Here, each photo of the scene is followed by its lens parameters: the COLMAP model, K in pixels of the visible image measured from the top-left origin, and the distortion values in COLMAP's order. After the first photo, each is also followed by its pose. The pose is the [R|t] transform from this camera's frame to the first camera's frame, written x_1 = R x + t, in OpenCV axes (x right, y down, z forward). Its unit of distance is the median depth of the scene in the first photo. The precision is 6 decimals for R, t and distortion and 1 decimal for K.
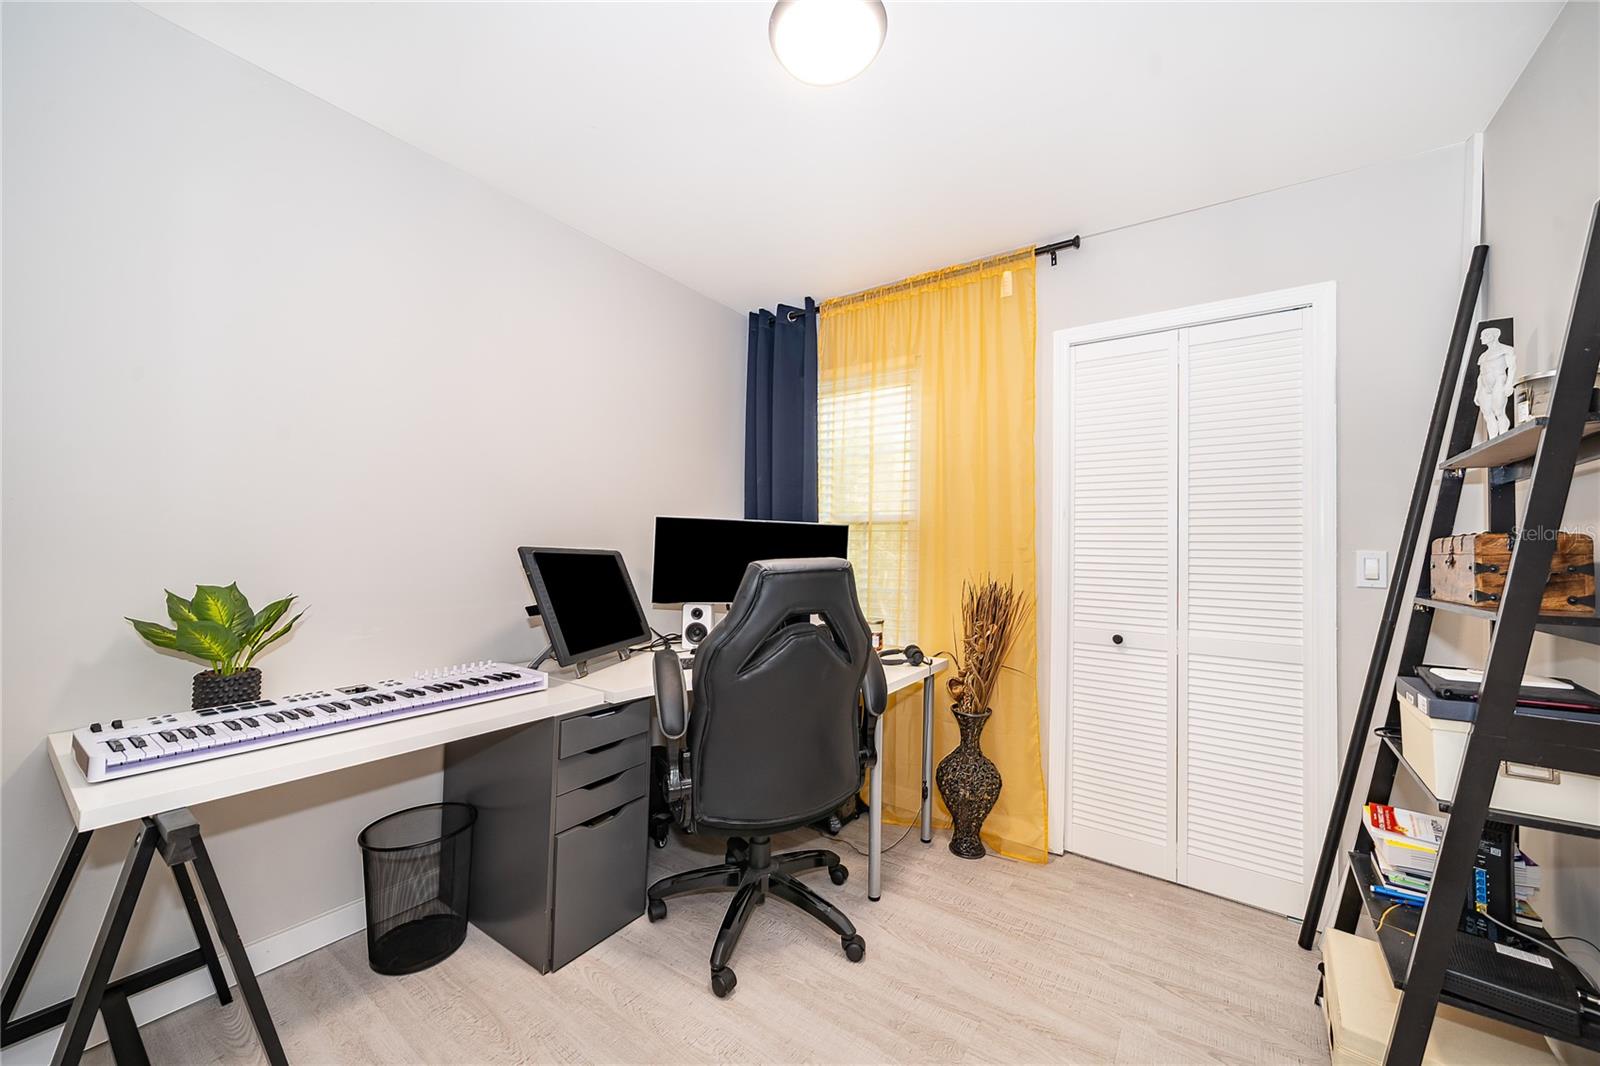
lens RADIAL K [[621.4, 0, 804.7], [0, 621.4, 523.3], [0, 0, 1]] dist [-0.000050, 0.000159]
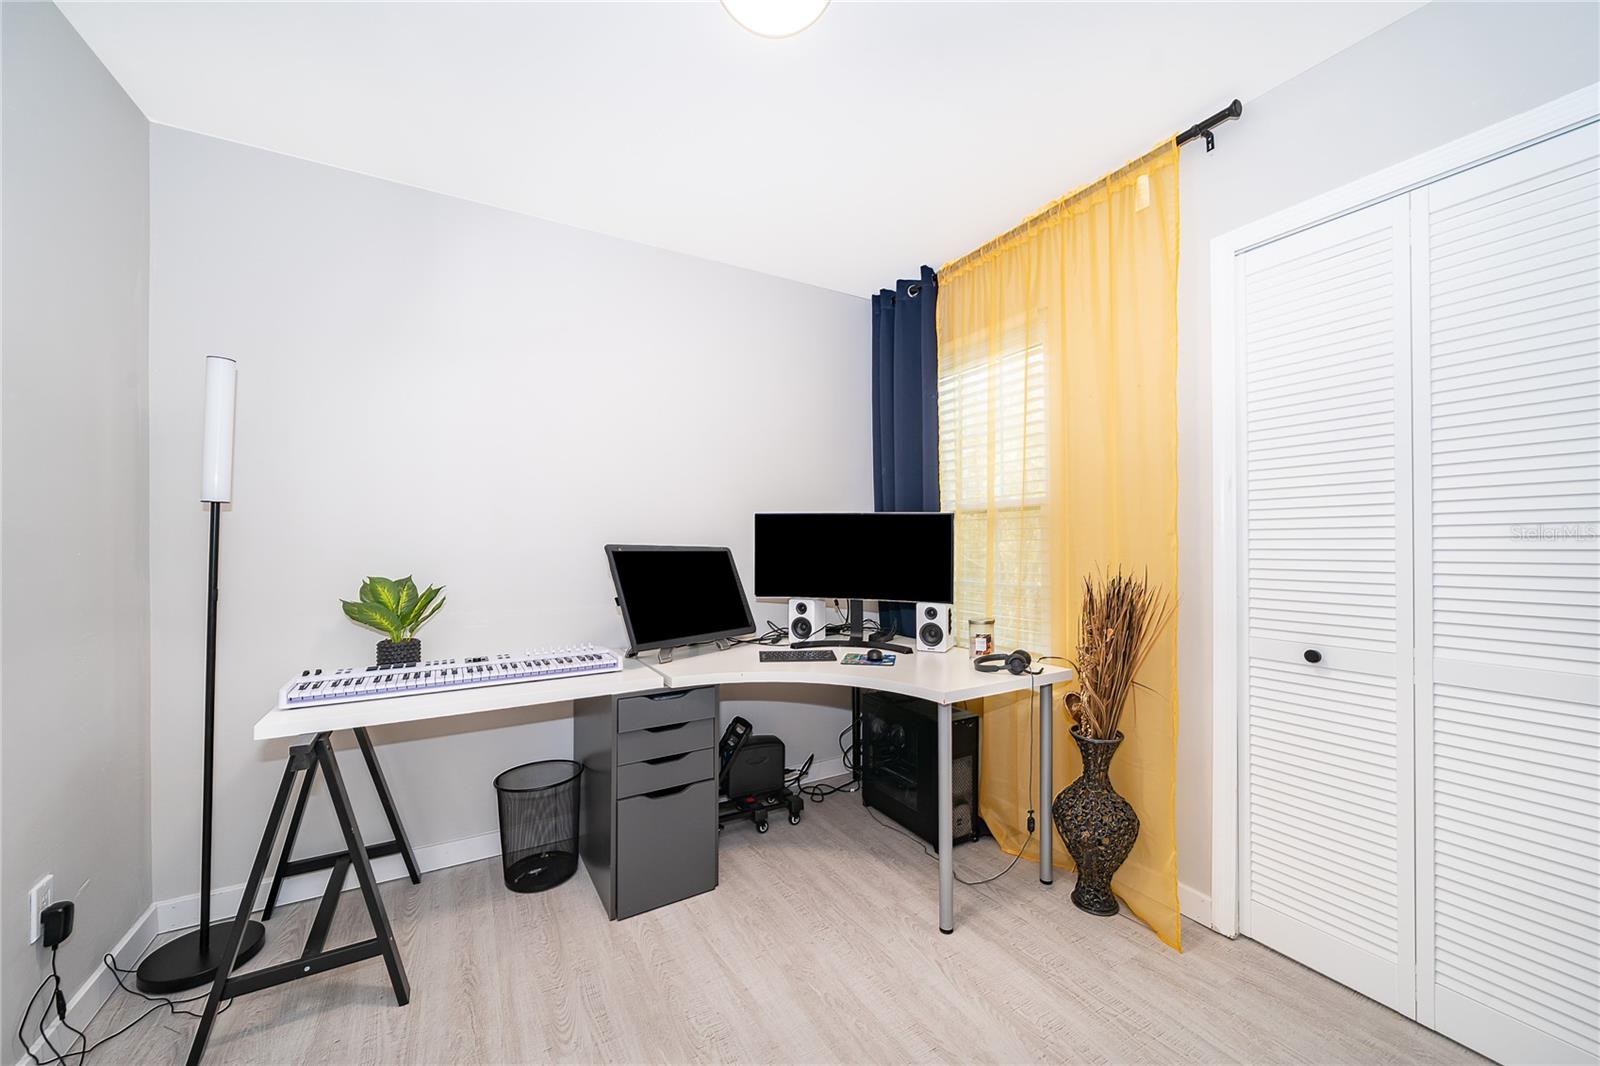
lens RADIAL K [[621.4, 0, 788.3], [0, 621.4, 536.8], [0, 0, 1]] dist [-0.000050, 0.000159]
pose [[0.897579, -0.028792, -0.439913, 0.276491], [0.038788, 0.999153, 0.013747, 0.017006], [0.439144, -0.029402, 0.897935, 0.103068]]
